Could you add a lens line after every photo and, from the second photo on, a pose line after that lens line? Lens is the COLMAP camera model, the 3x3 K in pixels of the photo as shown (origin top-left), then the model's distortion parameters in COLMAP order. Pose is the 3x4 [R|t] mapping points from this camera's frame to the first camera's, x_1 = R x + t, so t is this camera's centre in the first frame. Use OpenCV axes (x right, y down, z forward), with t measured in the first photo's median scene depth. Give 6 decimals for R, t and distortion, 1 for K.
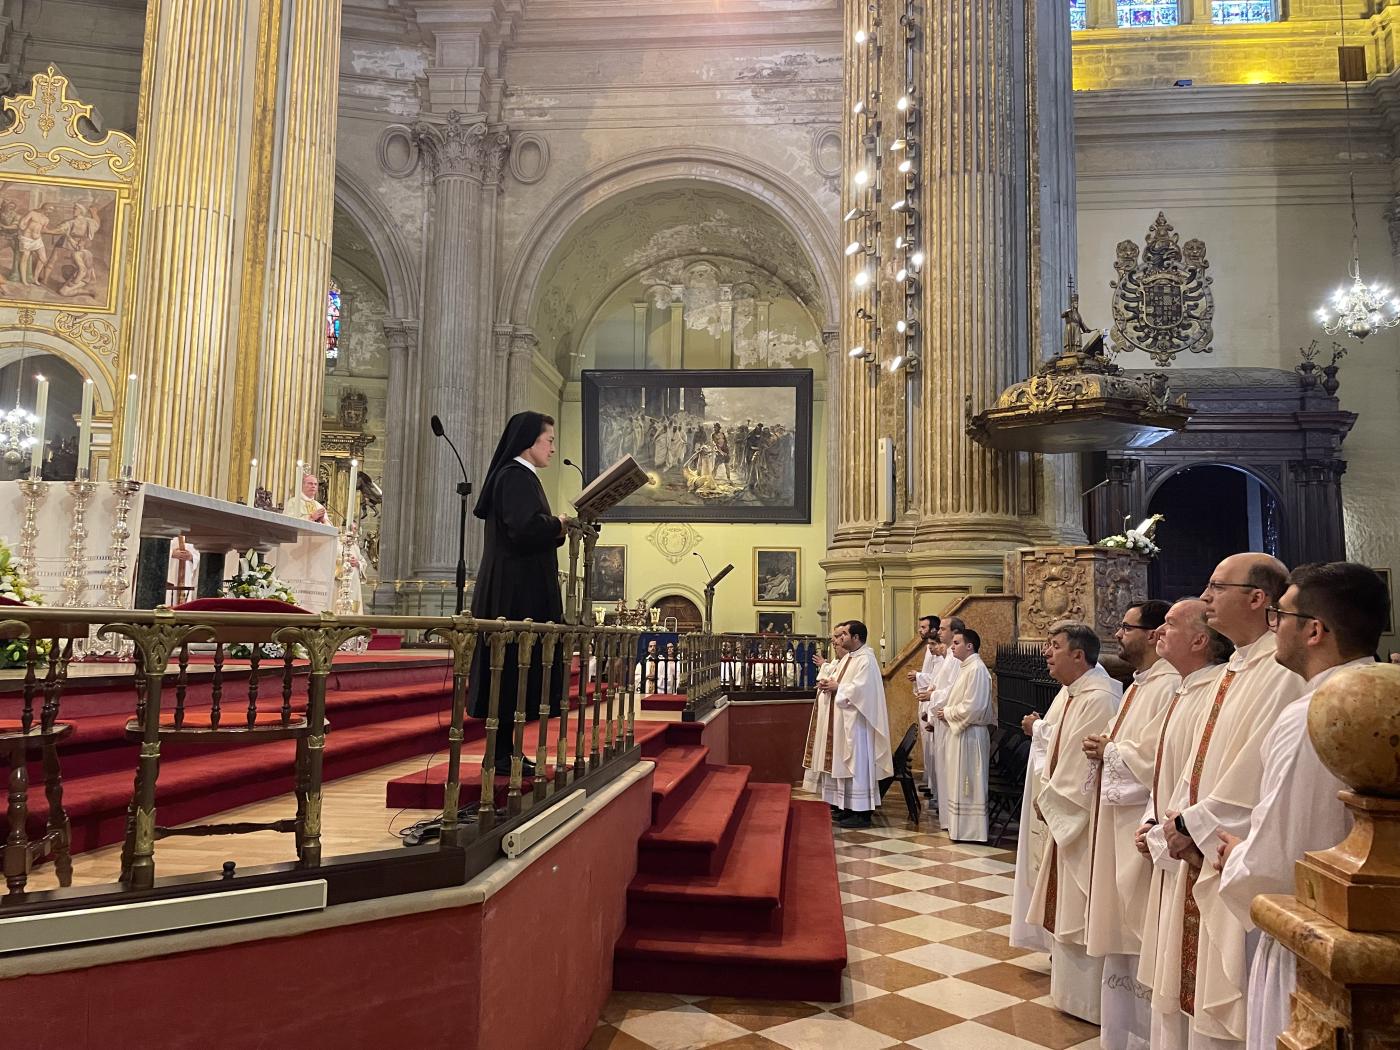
lens RADIAL K [[1055.7, 0, 703.4], [0, 1055.7, 518.8], [0, 0, 1]] dist [0.092602, -0.117843]
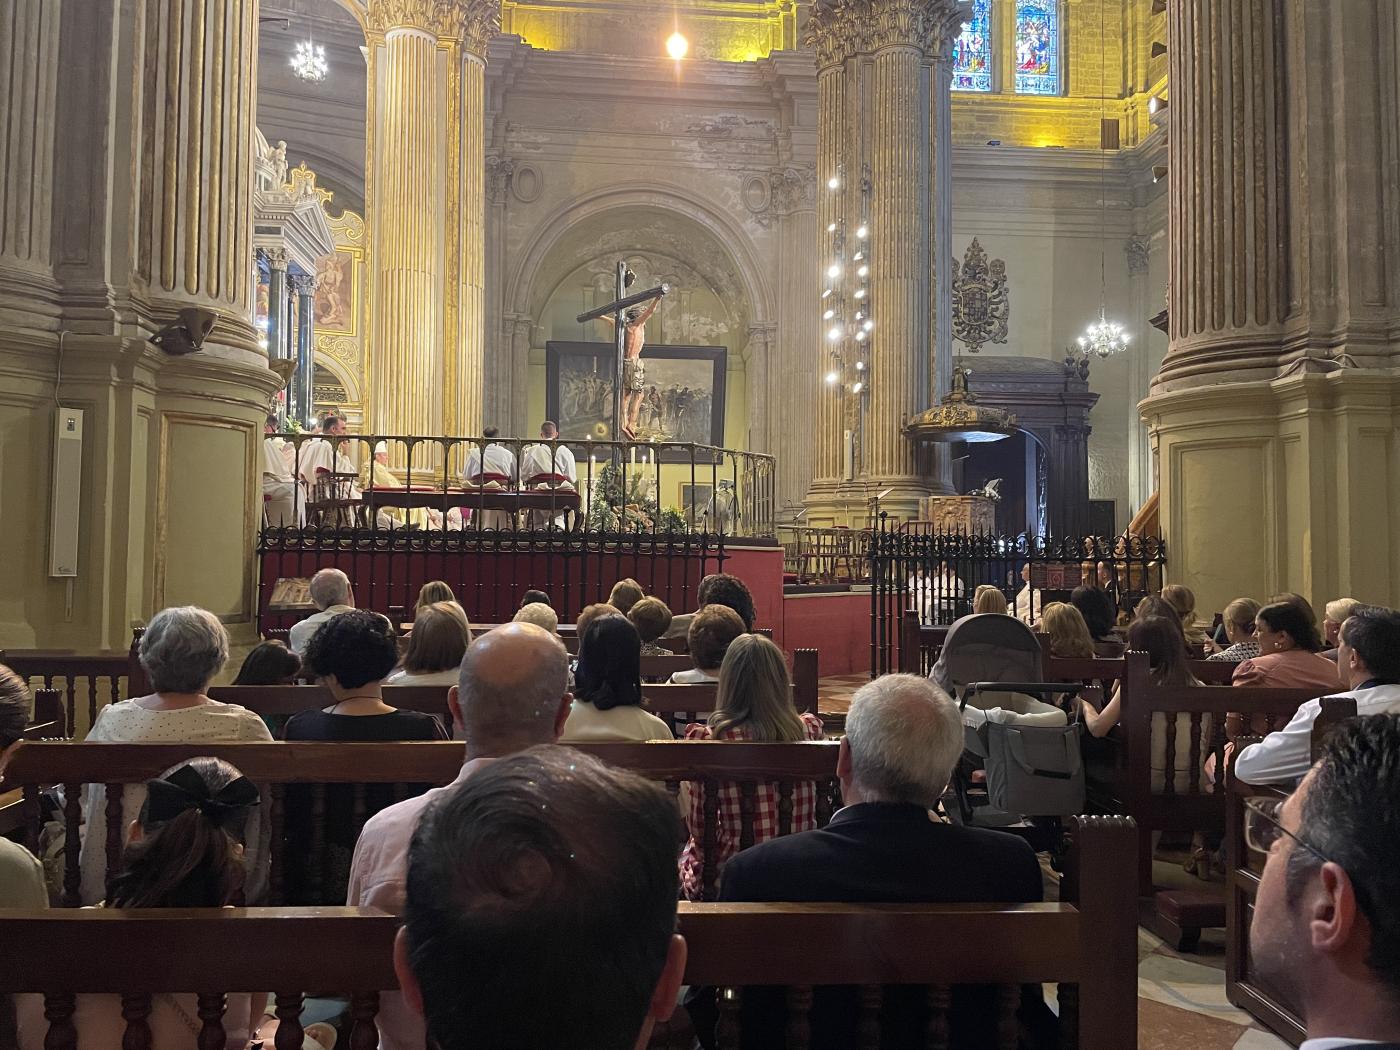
lens RADIAL K [[1055.7, 0, 701.6], [0, 1055.7, 514.3], [0, 0, 1]] dist [0.092602, -0.117843]
pose [[0.981864, -0.000757, 0.189584, -0.205720], [-0.012694, 0.997486, 0.069724, -0.029897], [-0.189160, -0.070866, 0.979386, -0.342263]]
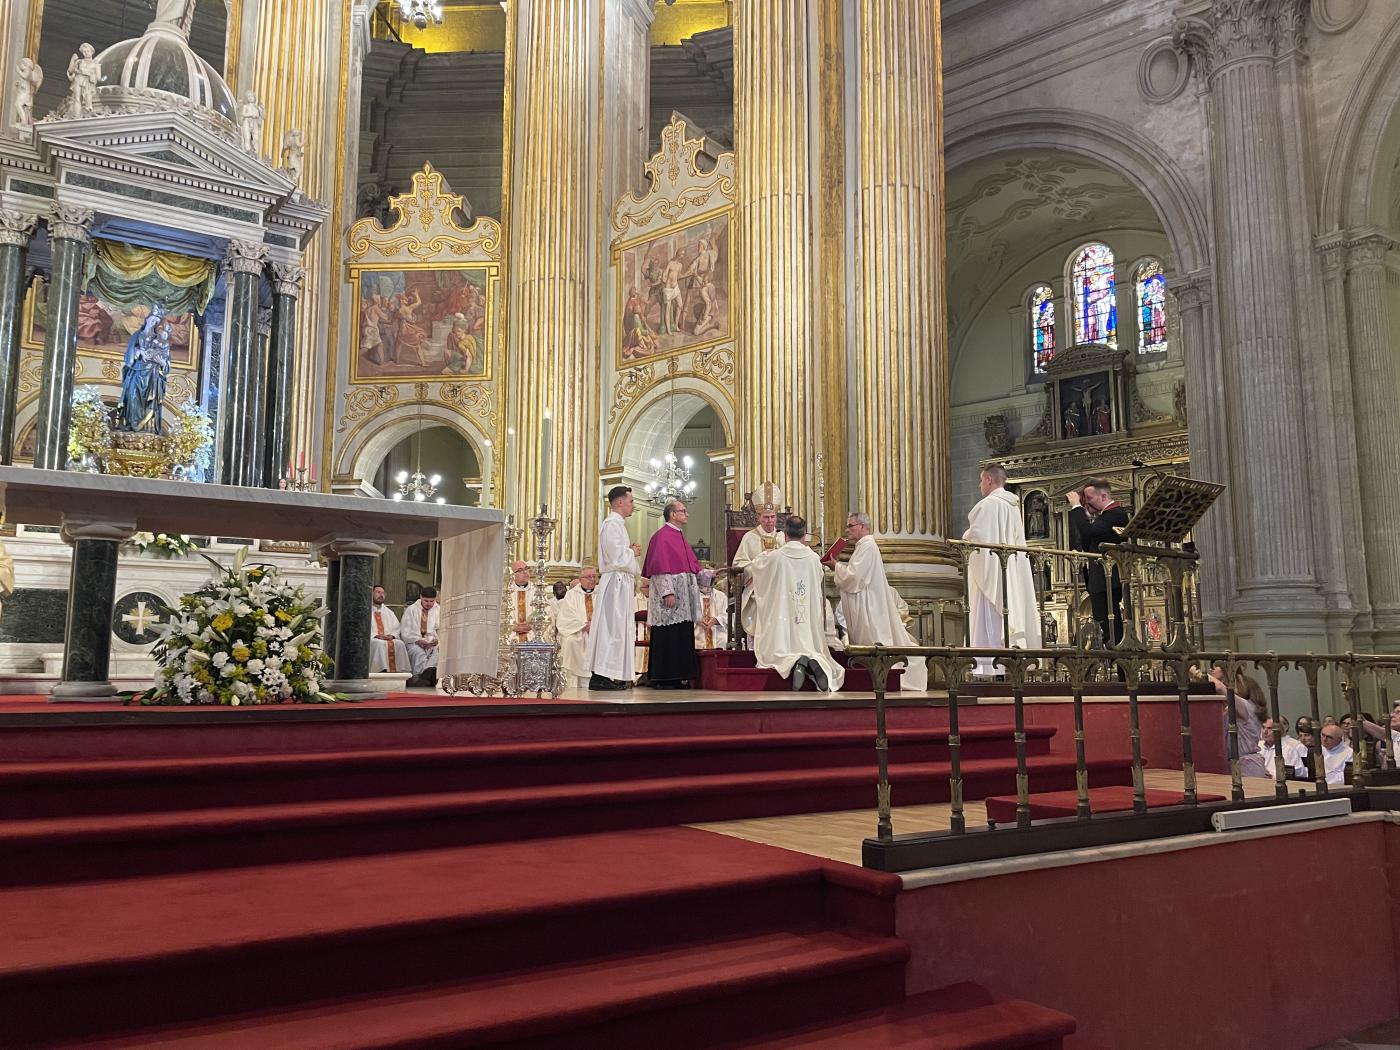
lens RADIAL K [[1055.7, 0, 716.5], [0, 1055.7, 536.1], [0, 0, 1]] dist [0.092602, -0.117843]
pose [[0.626170, -0.119976, -0.770400, 0.085452], [0.100126, 0.992282, -0.073149, 0.028959], [0.773231, -0.031333, 0.633350, 0.224053]]
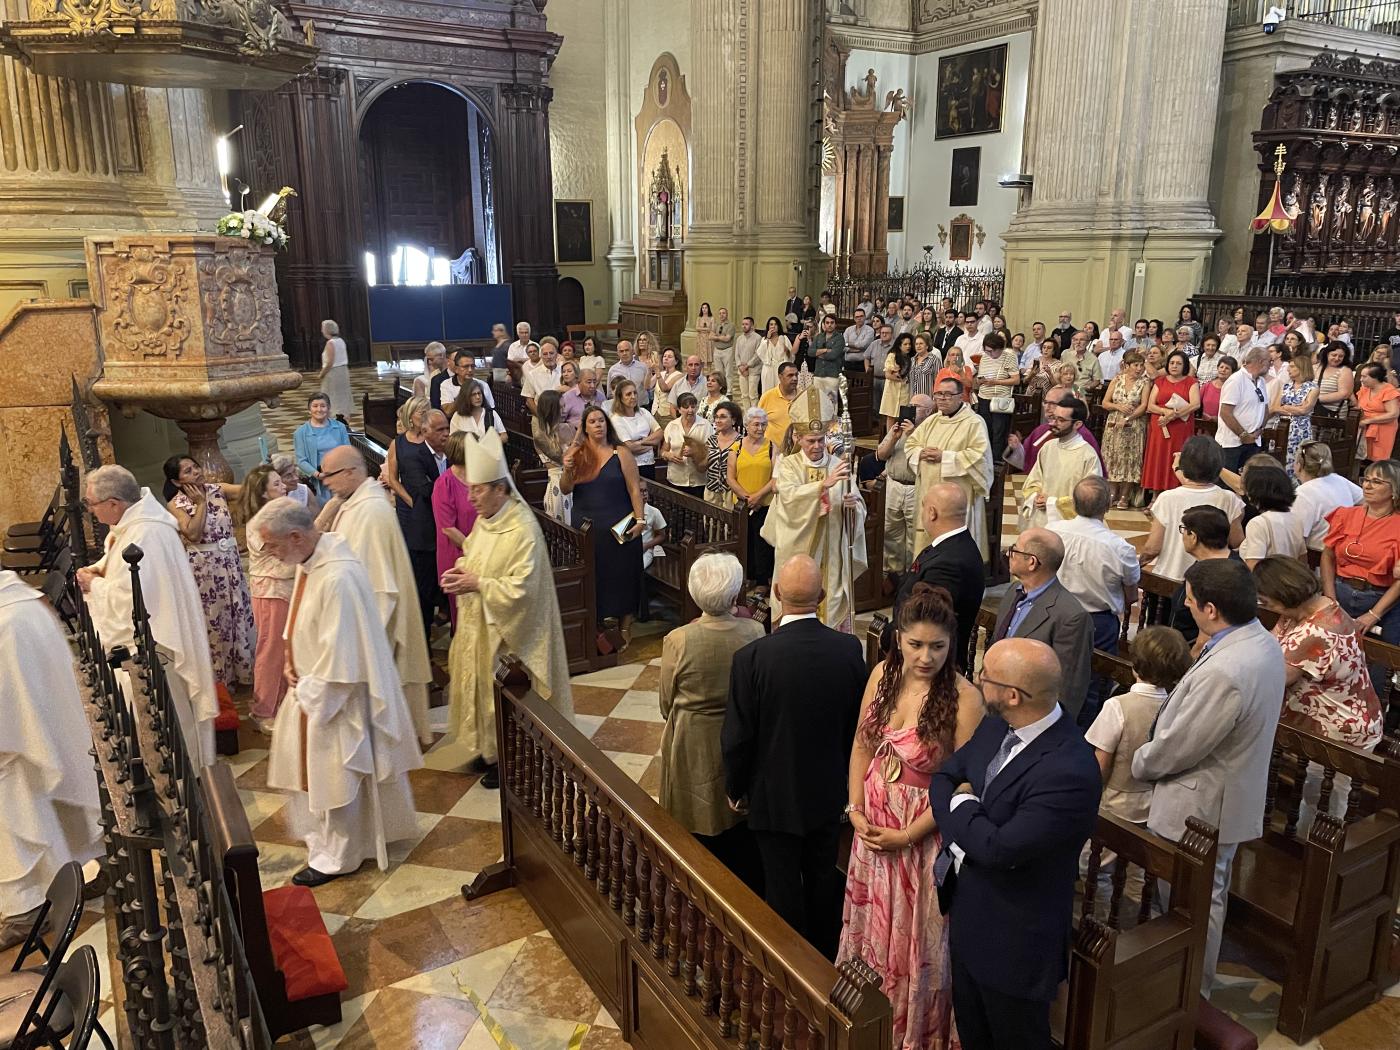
lens RADIAL K [[1055.7, 0, 688.0], [0, 1055.7, 510.7], [0, 0, 1]] dist [0.092602, -0.117843]
pose [[0.807240, -0.162081, 0.567532, 0.081098], [-0.048893, 0.939888, 0.337965, -0.027906], [-0.588194, -0.300567, 0.750791, 0.076128]]
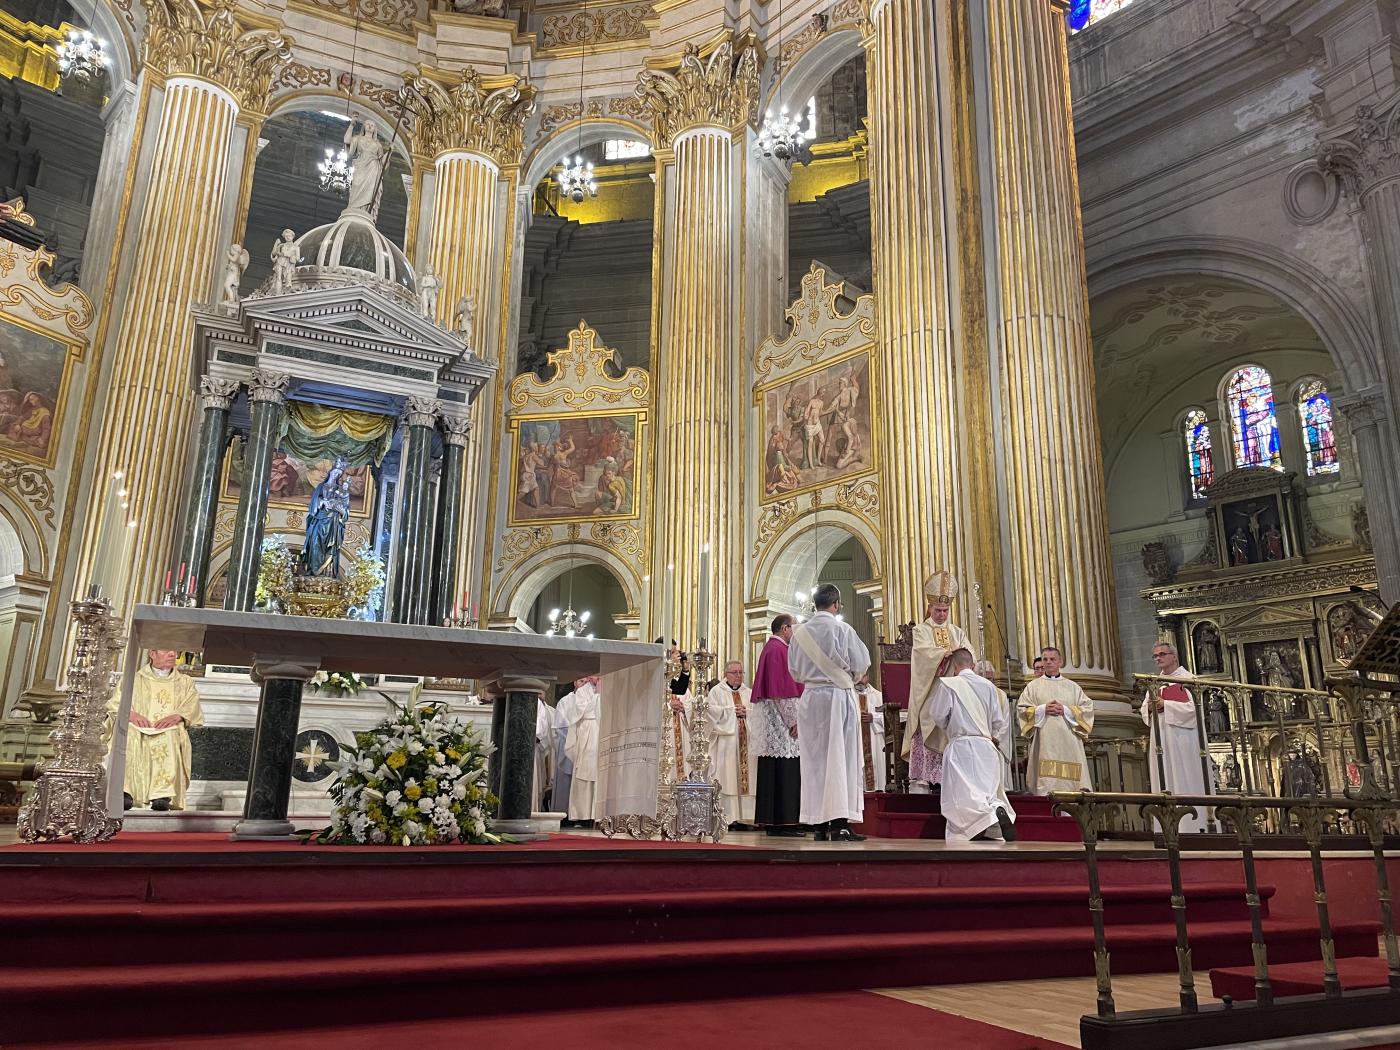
lens RADIAL K [[1055.7, 0, 713.2], [0, 1055.7, 519.6], [0, 0, 1]] dist [0.092602, -0.117843]
pose [[0.517985, -0.242664, -0.820248, 0.080136], [0.095890, 0.969345, -0.226218, 0.028445], [0.849998, 0.038524, 0.525375, 0.222203]]
